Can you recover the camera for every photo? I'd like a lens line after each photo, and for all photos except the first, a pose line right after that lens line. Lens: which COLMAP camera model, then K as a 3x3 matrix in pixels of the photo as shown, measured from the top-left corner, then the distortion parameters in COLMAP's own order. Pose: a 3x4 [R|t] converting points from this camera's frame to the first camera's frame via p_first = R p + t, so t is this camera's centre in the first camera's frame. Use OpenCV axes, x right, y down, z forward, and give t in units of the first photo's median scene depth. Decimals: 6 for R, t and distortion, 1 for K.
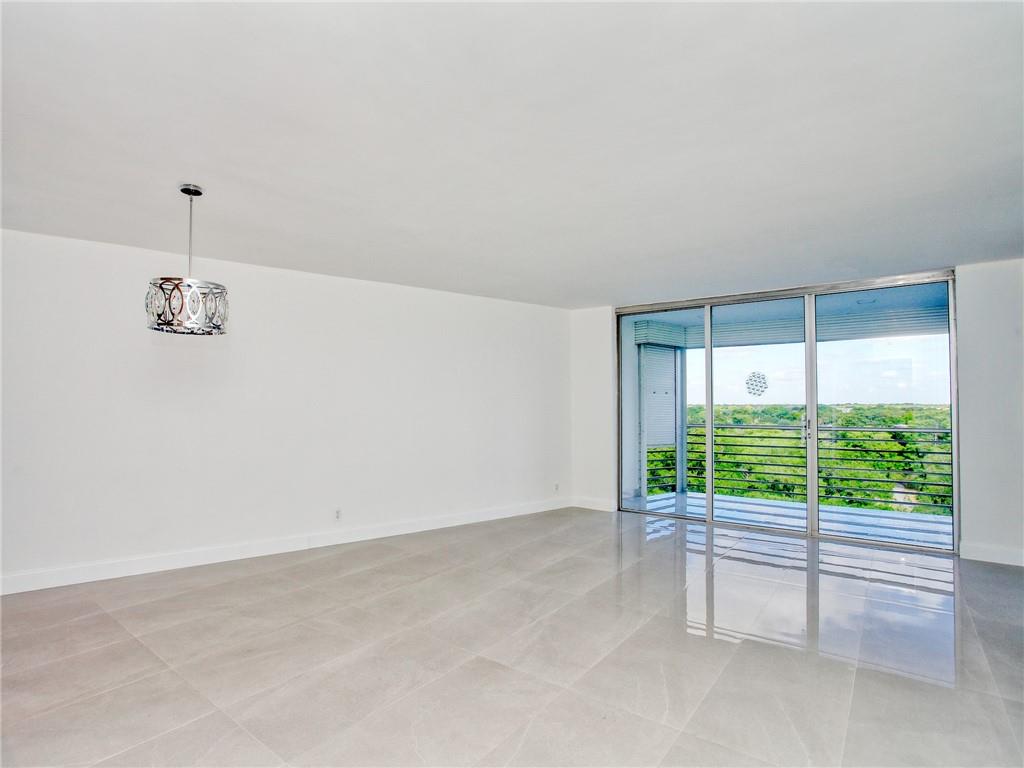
lens RADIAL K [[540.8, 0, 512.0], [0, 540.8, 384.0], [0, 0, 1]] dist [-0.049473, 0.000720]
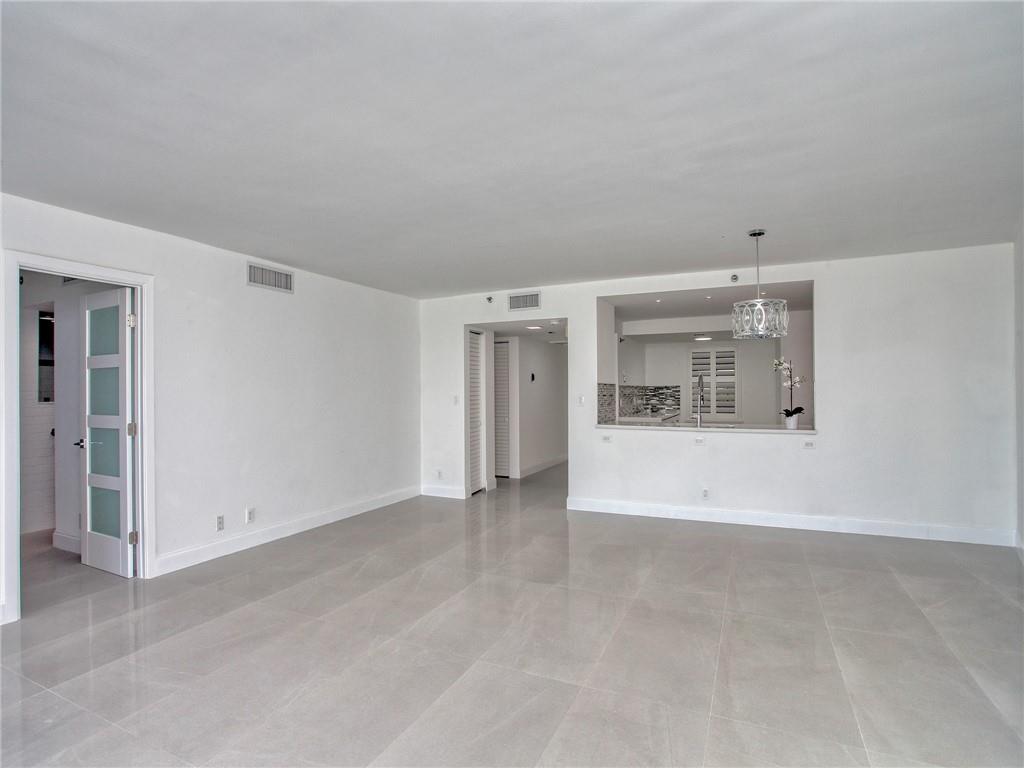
lens RADIAL K [[540.8, 0, 512.0], [0, 540.8, 384.0], [0, 0, 1]] dist [-0.049473, 0.000720]
pose [[-0.982518, 0.004256, -0.186119, 0.180640], [0.013613, 0.998705, -0.049024, 0.050583], [0.185670, -0.050701, -0.981303, 1.456017]]
